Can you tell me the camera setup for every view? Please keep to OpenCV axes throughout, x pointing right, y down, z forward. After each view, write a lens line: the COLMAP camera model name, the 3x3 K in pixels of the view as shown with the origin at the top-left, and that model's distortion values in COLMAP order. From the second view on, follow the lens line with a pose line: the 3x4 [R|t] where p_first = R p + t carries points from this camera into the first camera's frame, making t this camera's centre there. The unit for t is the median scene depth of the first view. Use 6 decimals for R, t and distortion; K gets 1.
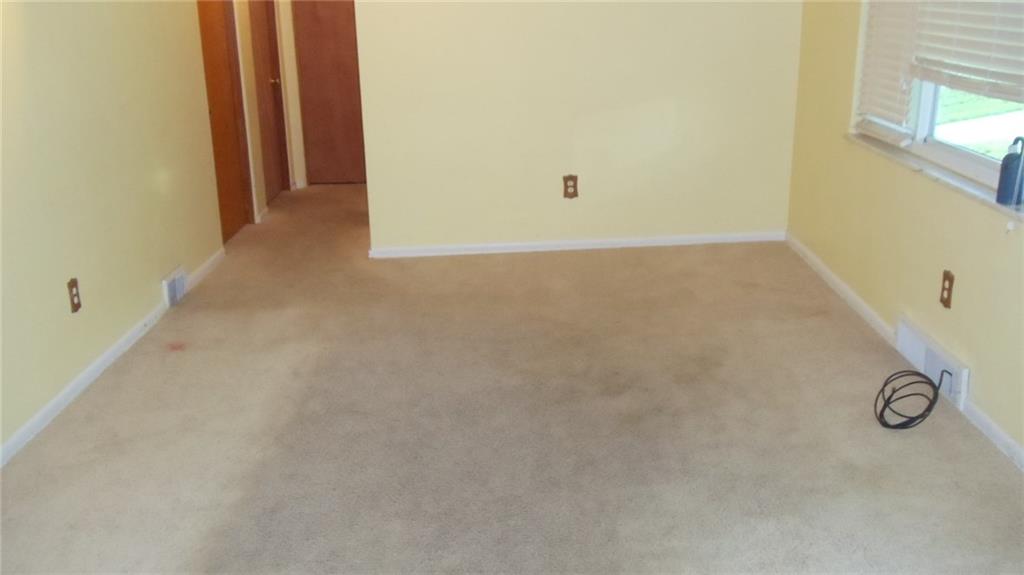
lens RADIAL K [[930.6, 0, 512.0], [0, 930.6, 287.5], [0, 0, 1]] dist [-0.075365, -0.007065]
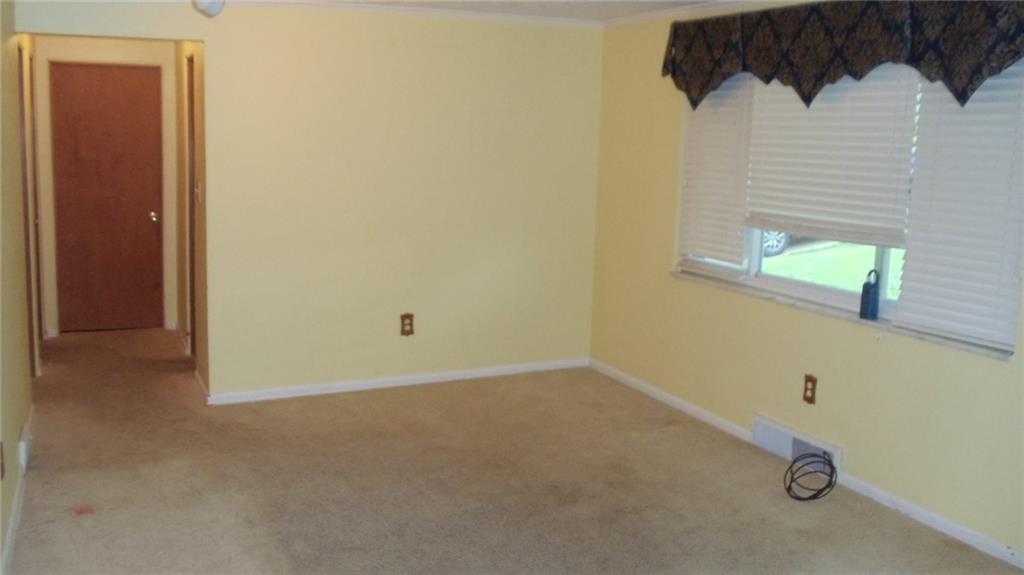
lens RADIAL K [[968.1, 0, 512.0], [0, 968.1, 287.5], [0, 0, 1]] dist [-0.056069, 0.011841]
pose [[0.899598, -0.010953, 0.436582, -0.415225], [0.078008, 0.987638, -0.135961, 0.010223], [-0.429696, 0.156368, 0.889331, -0.035815]]
